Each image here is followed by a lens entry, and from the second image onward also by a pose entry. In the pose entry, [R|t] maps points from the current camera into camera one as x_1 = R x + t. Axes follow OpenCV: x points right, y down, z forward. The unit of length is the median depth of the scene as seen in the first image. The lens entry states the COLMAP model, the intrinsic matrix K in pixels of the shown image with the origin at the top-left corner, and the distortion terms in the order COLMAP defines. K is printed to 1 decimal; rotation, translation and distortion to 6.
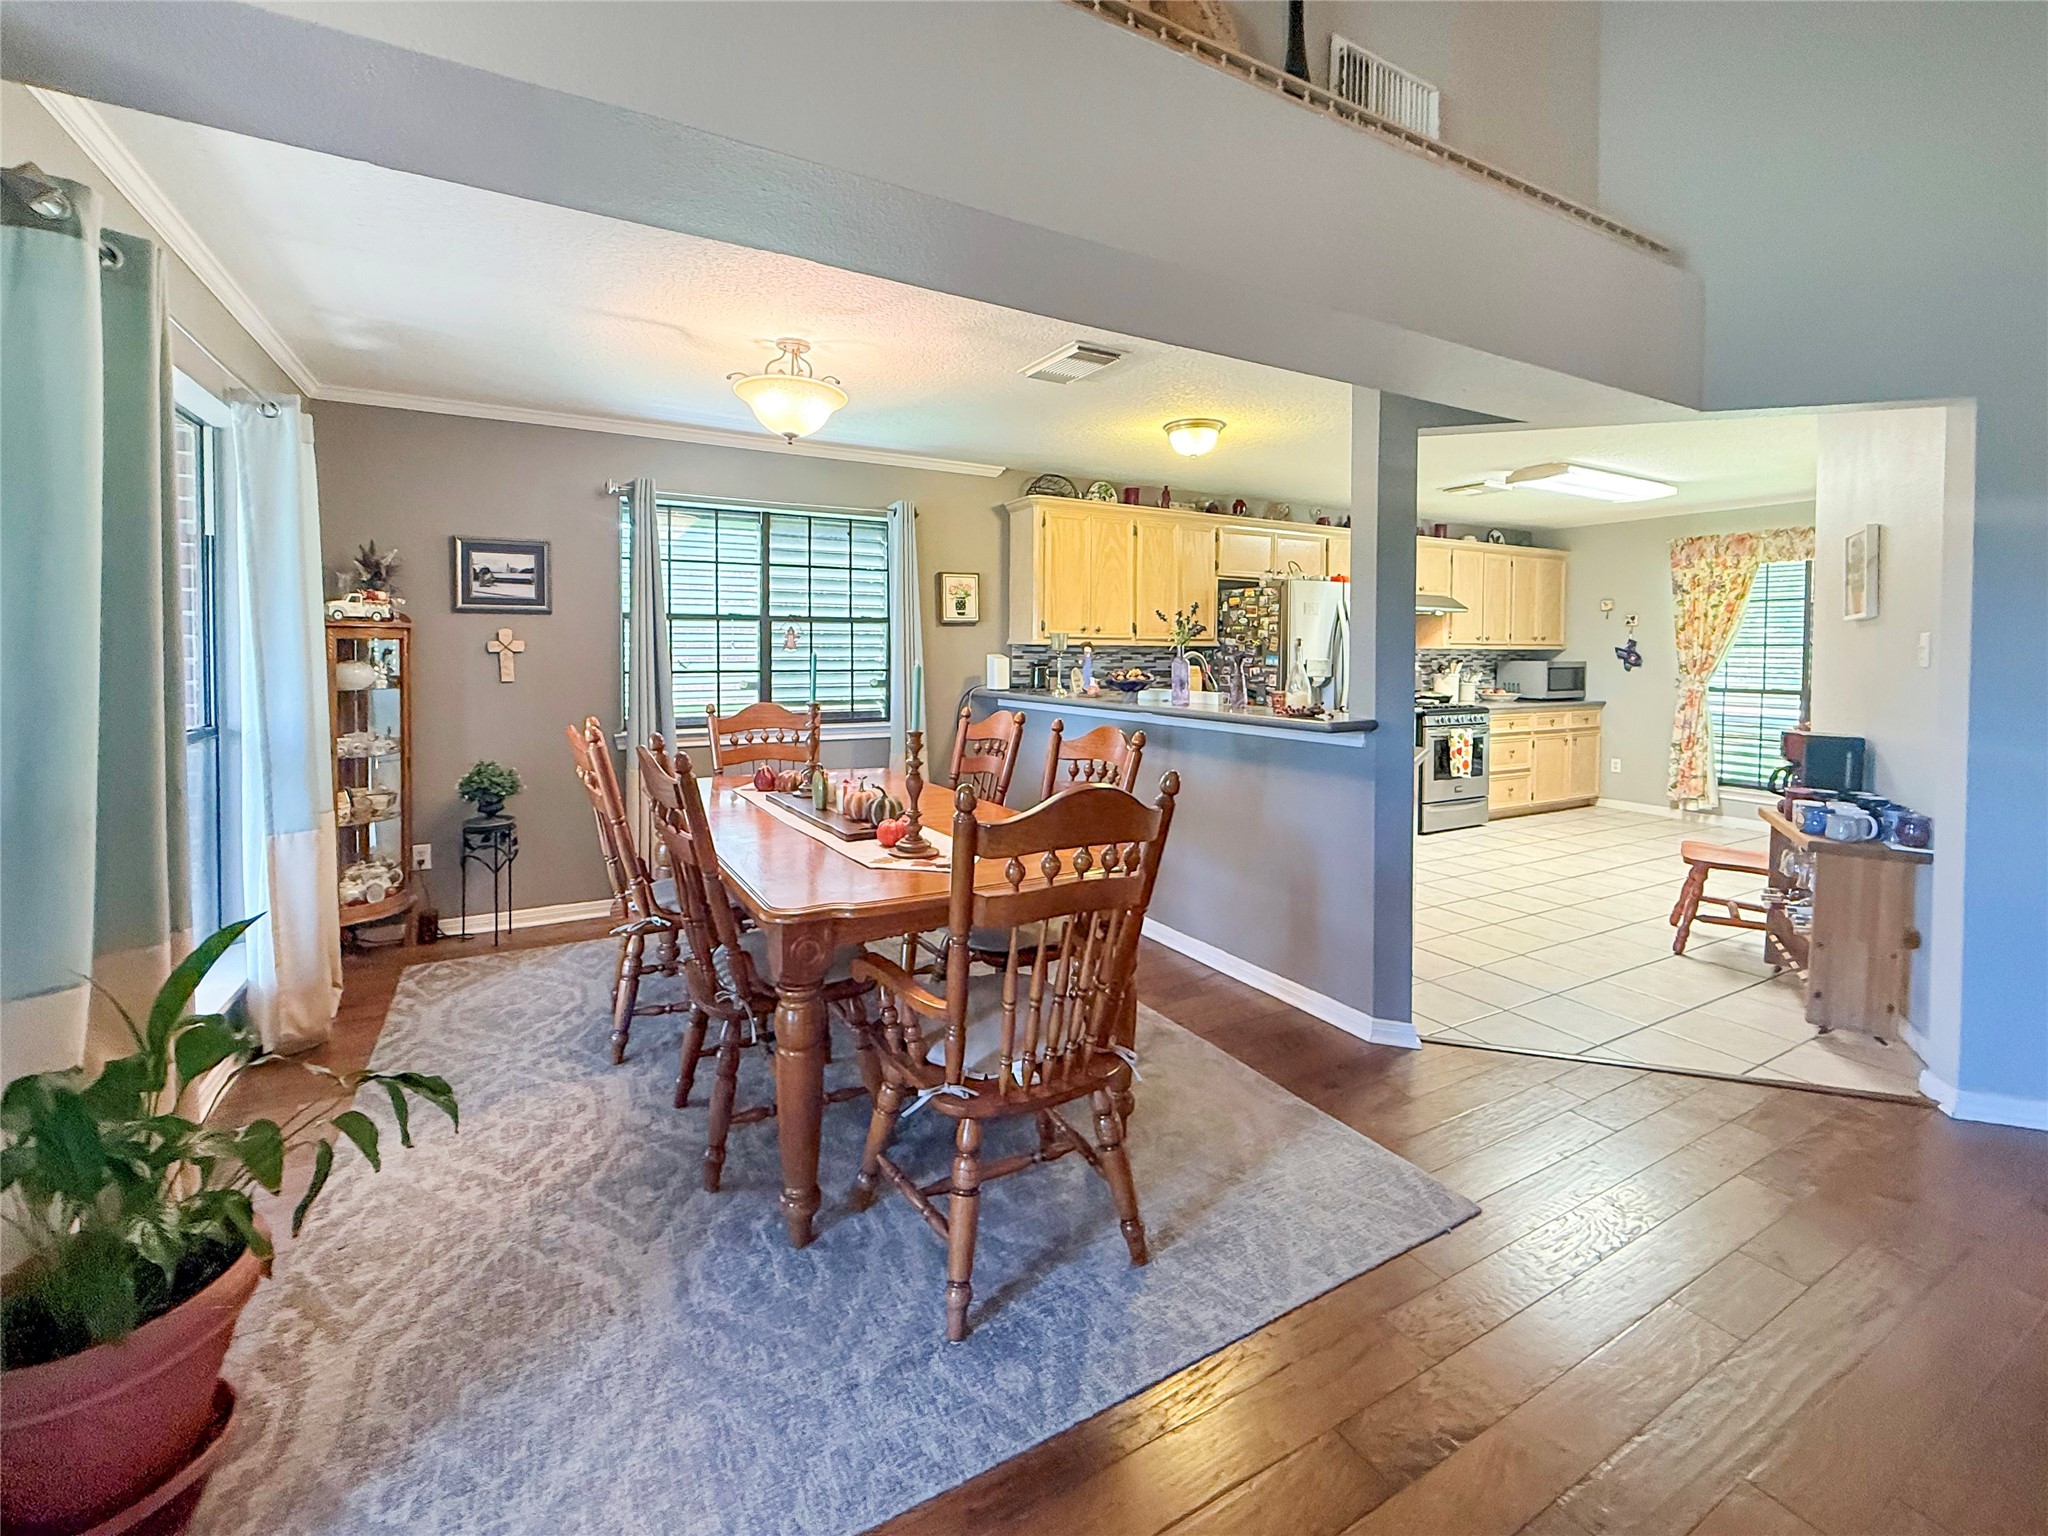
lens RADIAL K [[867.4, 0, 990.4], [0, 867.4, 661.5], [0, 0, 1]] dist [0.002023, 0.000077]
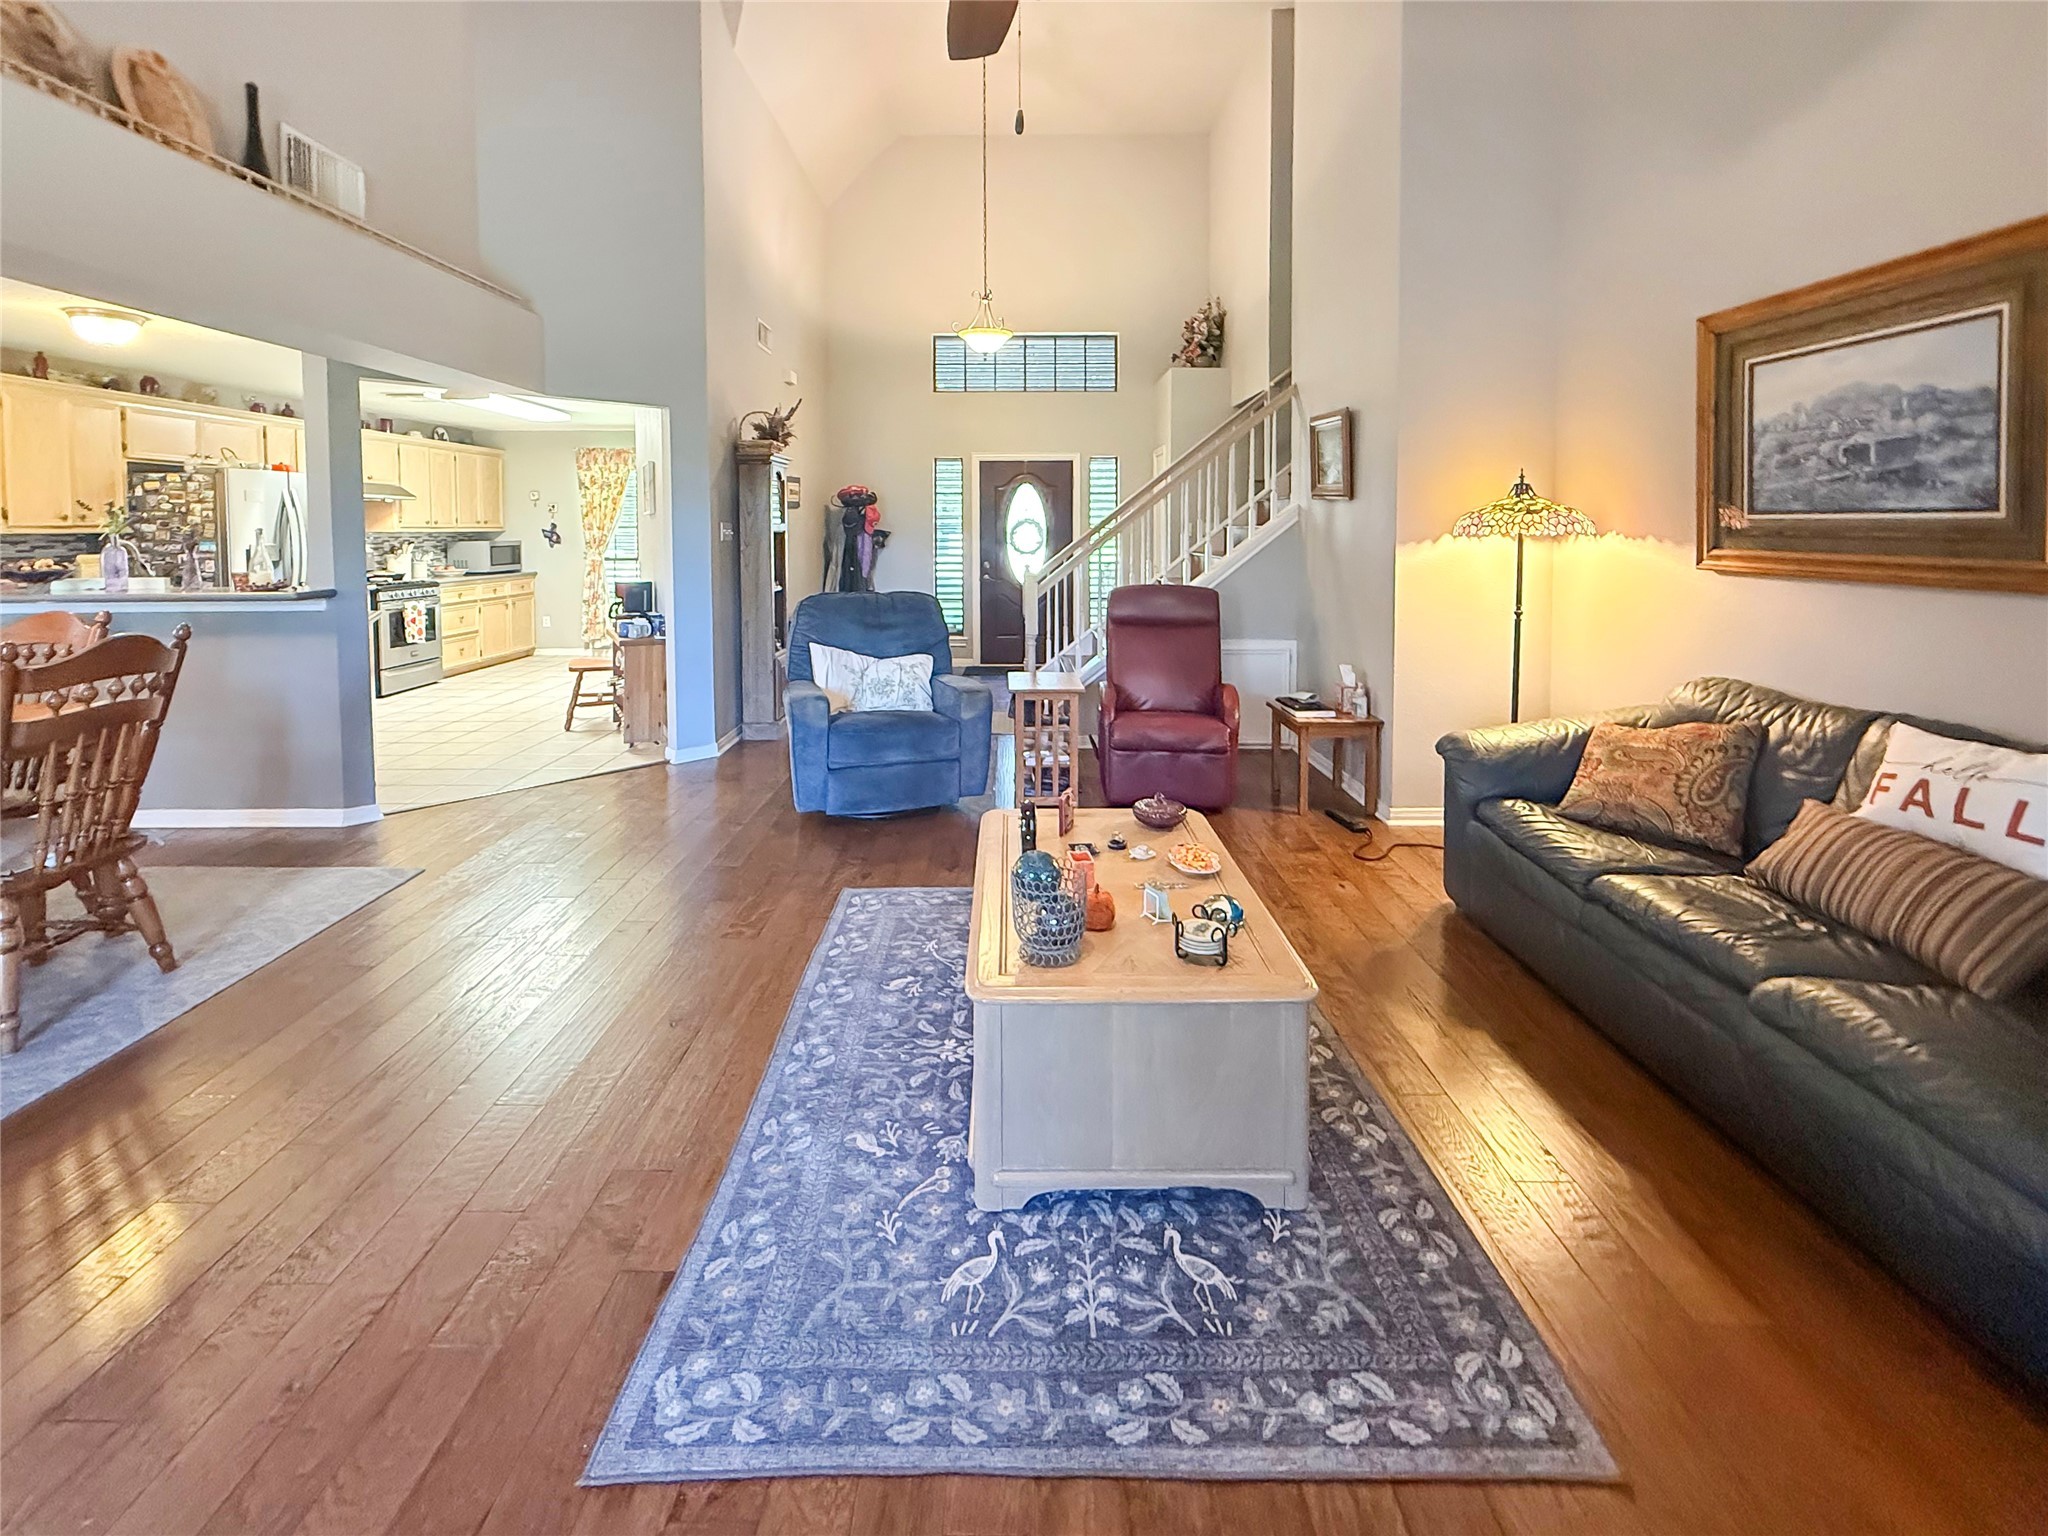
lens RADIAL K [[913.3, 0, 1042.1], [0, 913.3, 570.4], [0, 0, 1]] dist [0.001098, -0.000015]
pose [[0.462868, -0.049061, 0.885068, -0.185456], [0.020027, 0.998791, 0.044892, -0.001914], [-0.886201, -0.003054, 0.463291, -0.387894]]
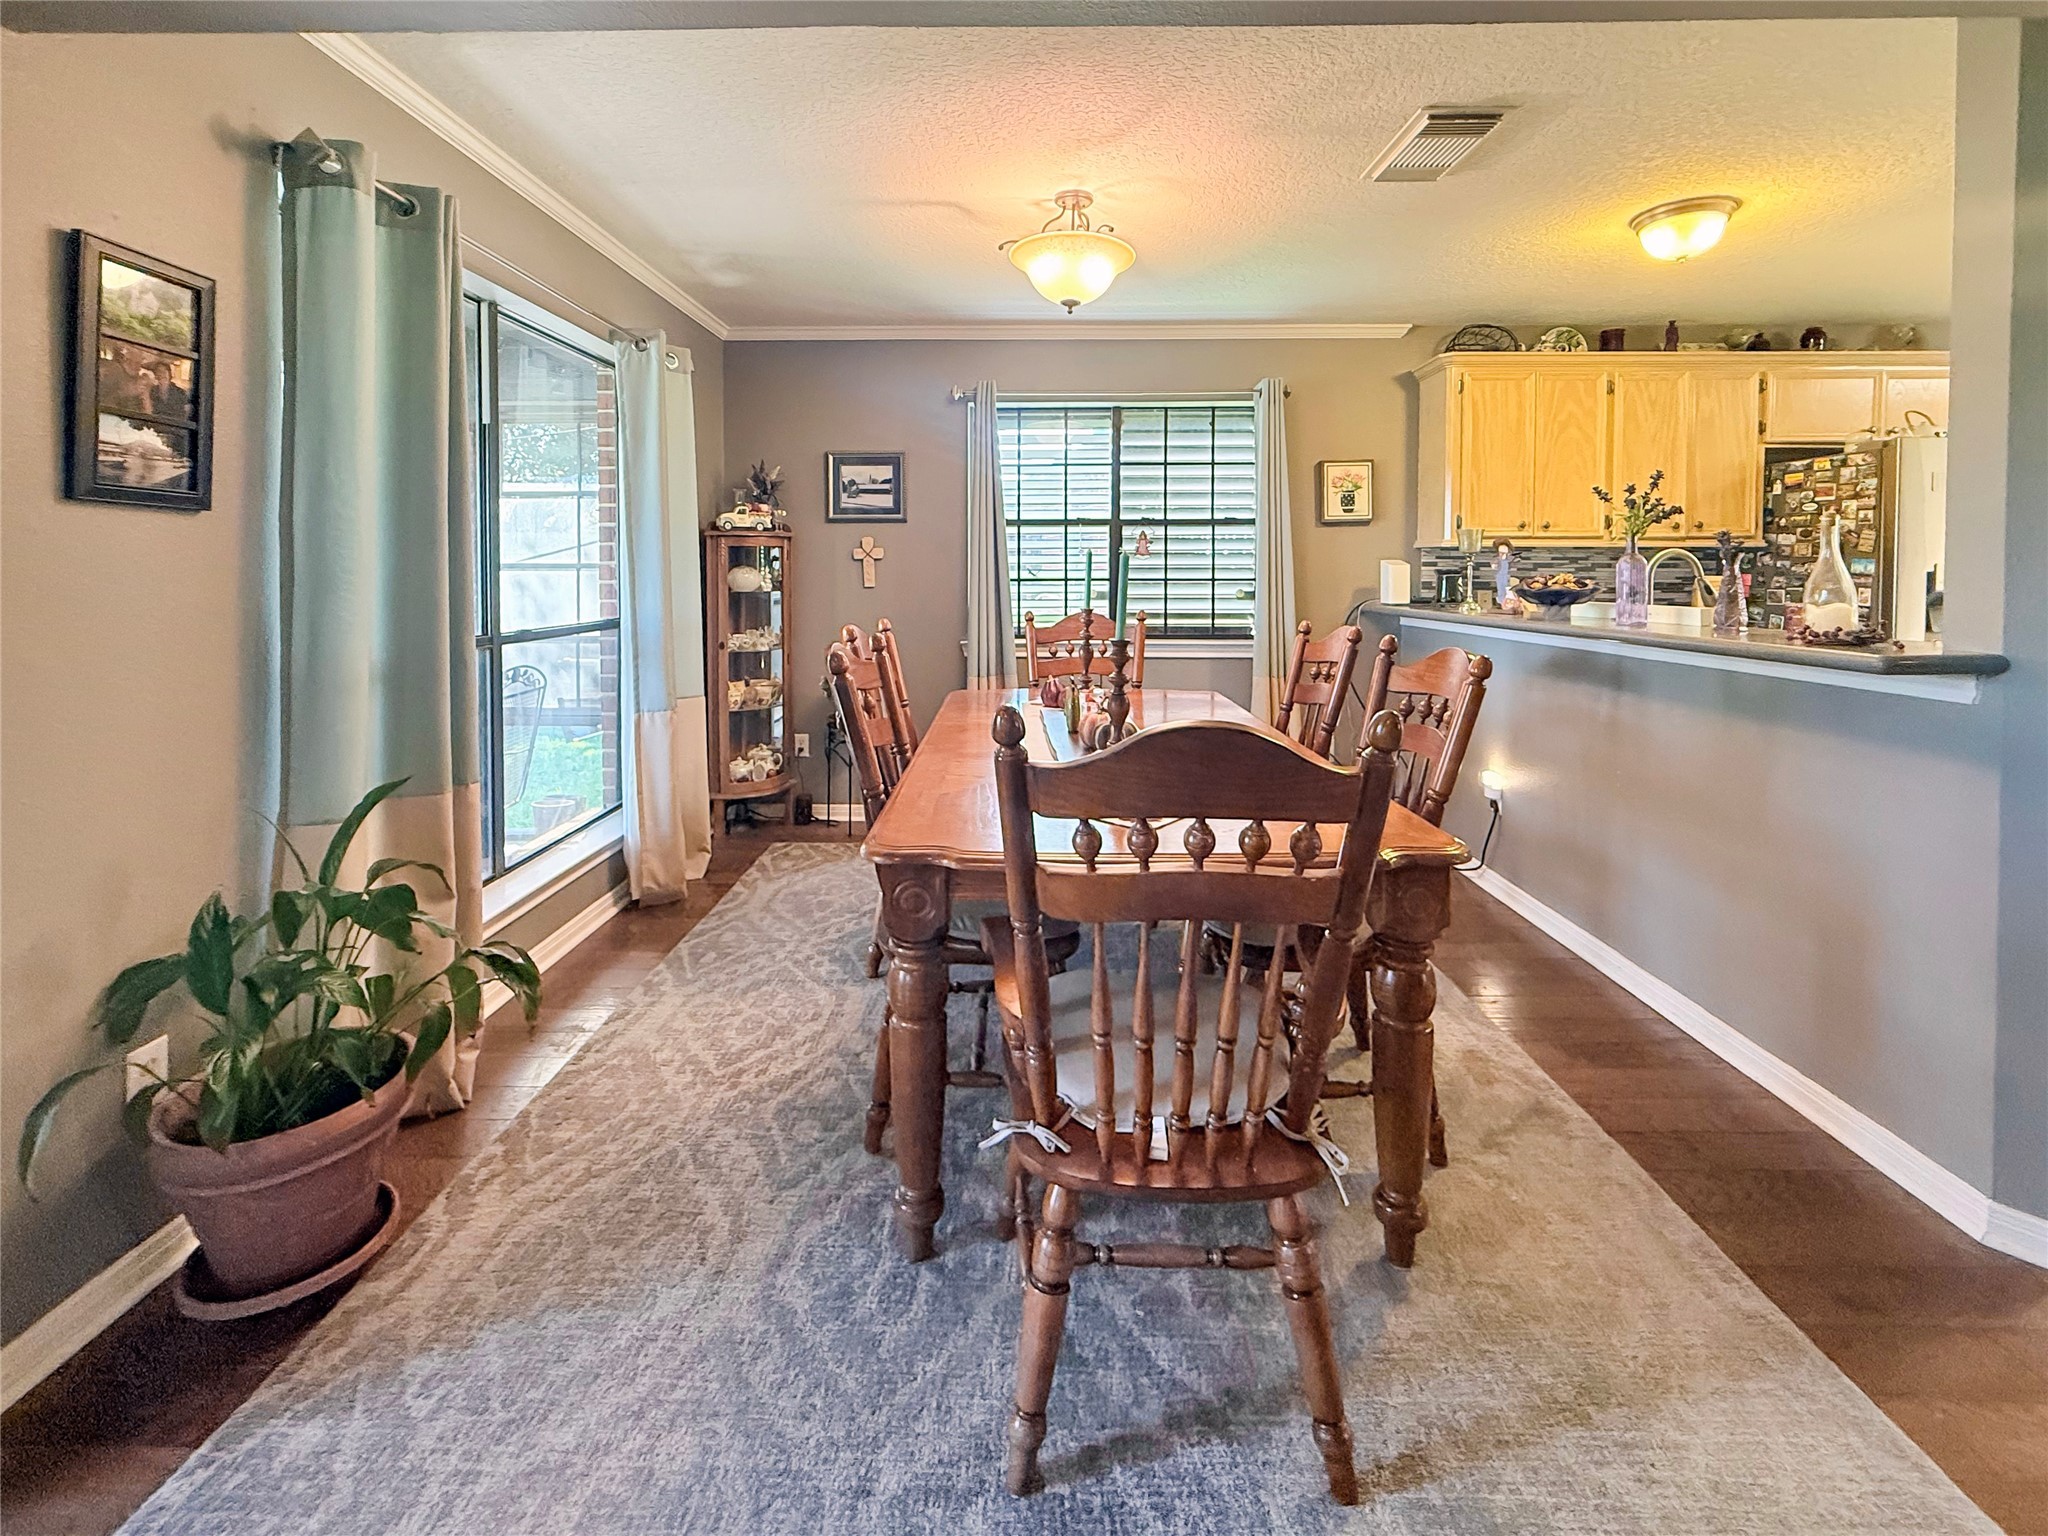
lens RADIAL K [[882.2, 0, 1014.8], [0, 882.2, 587.7], [0, 0, 1]] dist [0.000899, -0.000020]
pose [[0.871149, 0.005999, -0.490981, 0.107115], [-0.003607, 0.999977, 0.005817, 0.014546], [0.491005, -0.003296, 0.871151, 0.130524]]
